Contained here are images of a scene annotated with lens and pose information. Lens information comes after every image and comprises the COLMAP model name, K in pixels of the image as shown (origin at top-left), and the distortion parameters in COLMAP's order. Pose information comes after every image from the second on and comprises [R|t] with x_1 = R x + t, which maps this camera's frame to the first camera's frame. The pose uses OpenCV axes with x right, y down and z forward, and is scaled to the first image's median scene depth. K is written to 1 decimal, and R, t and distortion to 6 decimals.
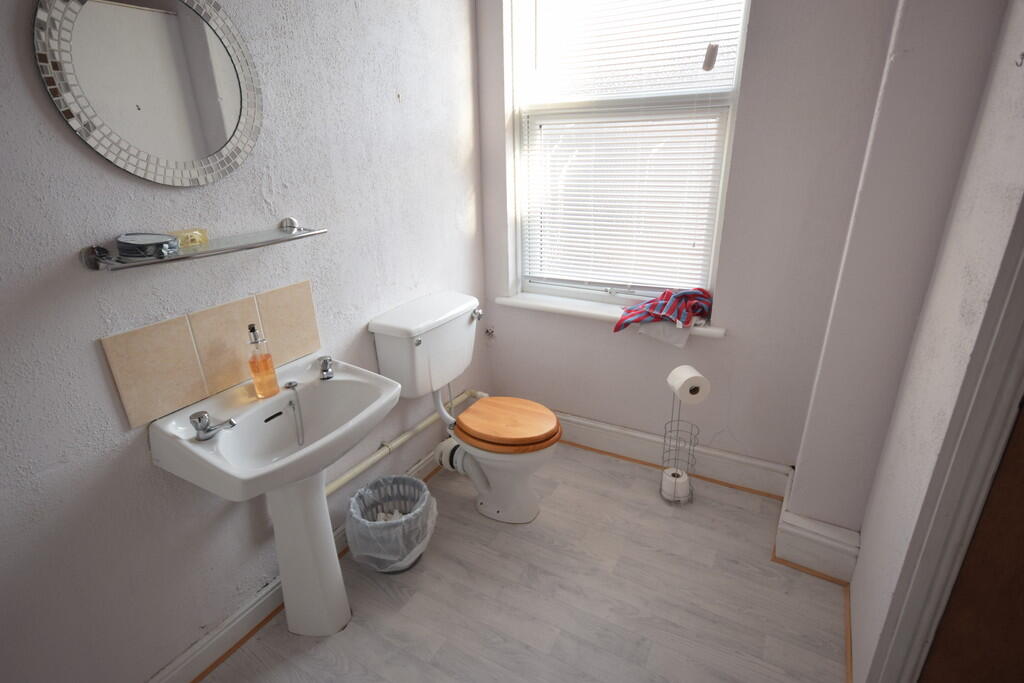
lens RADIAL K [[504.2, 0, 512.0], [0, 504.2, 341.5], [0, 0, 1]] dist [-0.002111, -0.000102]
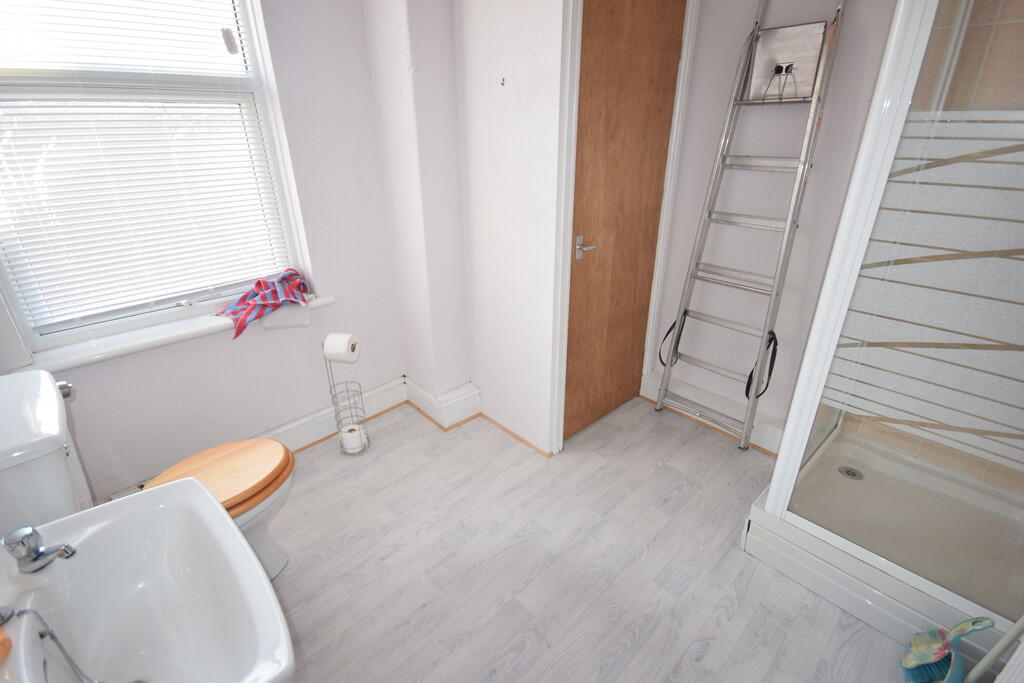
lens RADIAL K [[470.1, 0, 512.0], [0, 470.1, 341.5], [0, 0, 1]] dist [0.003753, 0.000161]
pose [[0.290094, -0.381187, 0.877805, -0.418452], [0.352599, 0.895294, 0.272256, -0.072152], [-0.889674, 0.230533, 0.394126, 0.226440]]
